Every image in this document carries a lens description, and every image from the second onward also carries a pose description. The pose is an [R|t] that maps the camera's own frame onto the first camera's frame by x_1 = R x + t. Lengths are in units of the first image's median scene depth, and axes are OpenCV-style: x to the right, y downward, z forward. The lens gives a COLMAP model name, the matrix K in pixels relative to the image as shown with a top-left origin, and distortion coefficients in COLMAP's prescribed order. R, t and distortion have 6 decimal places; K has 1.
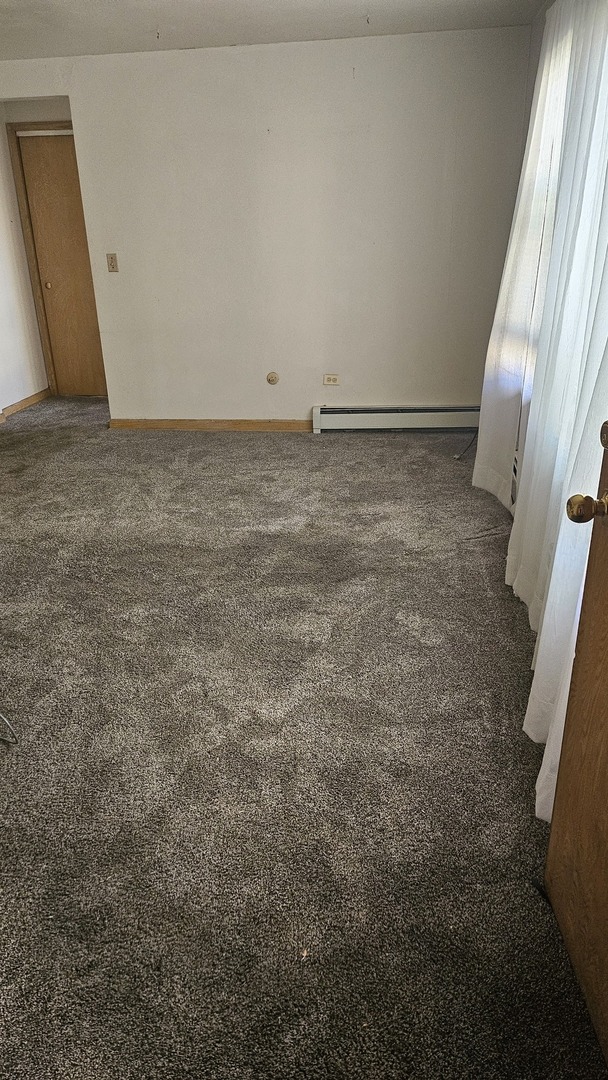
lens RADIAL K [[746.8, 0, 288.4], [0, 746.8, 541.6], [0, 0, 1]] dist [0.086806, -0.095260]
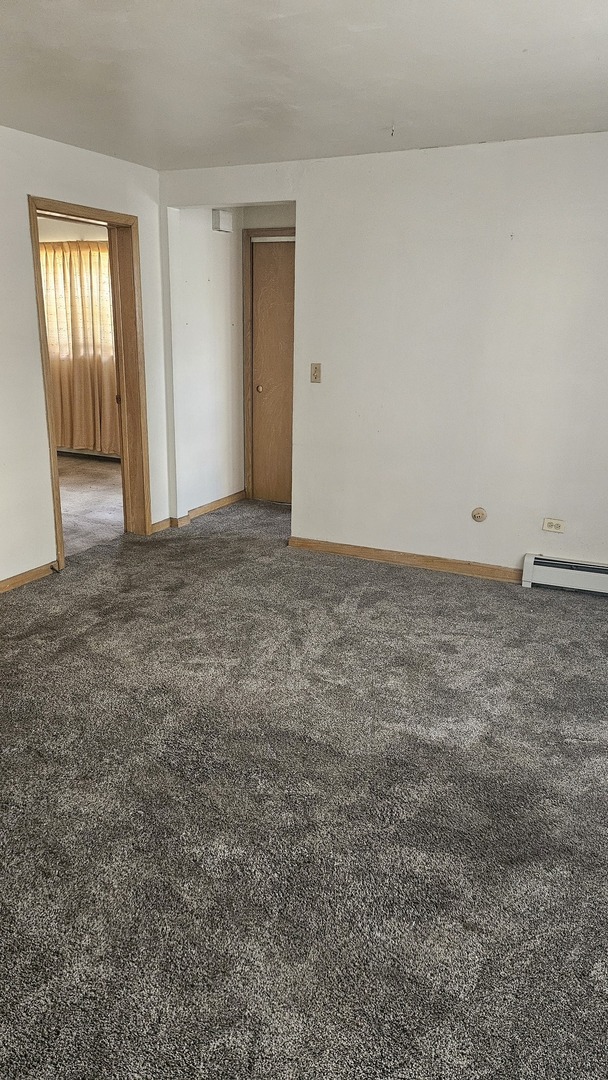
lens RADIAL K [[746.8, 0, 288.4], [0, 746.8, 541.6], [0, 0, 1]] dist [0.086806, -0.095260]
pose [[0.949281, 0.125821, -0.288157, 0.028432], [-0.157841, 0.983297, -0.090630, -0.101041], [0.271940, 0.131516, 0.953285, 0.191622]]
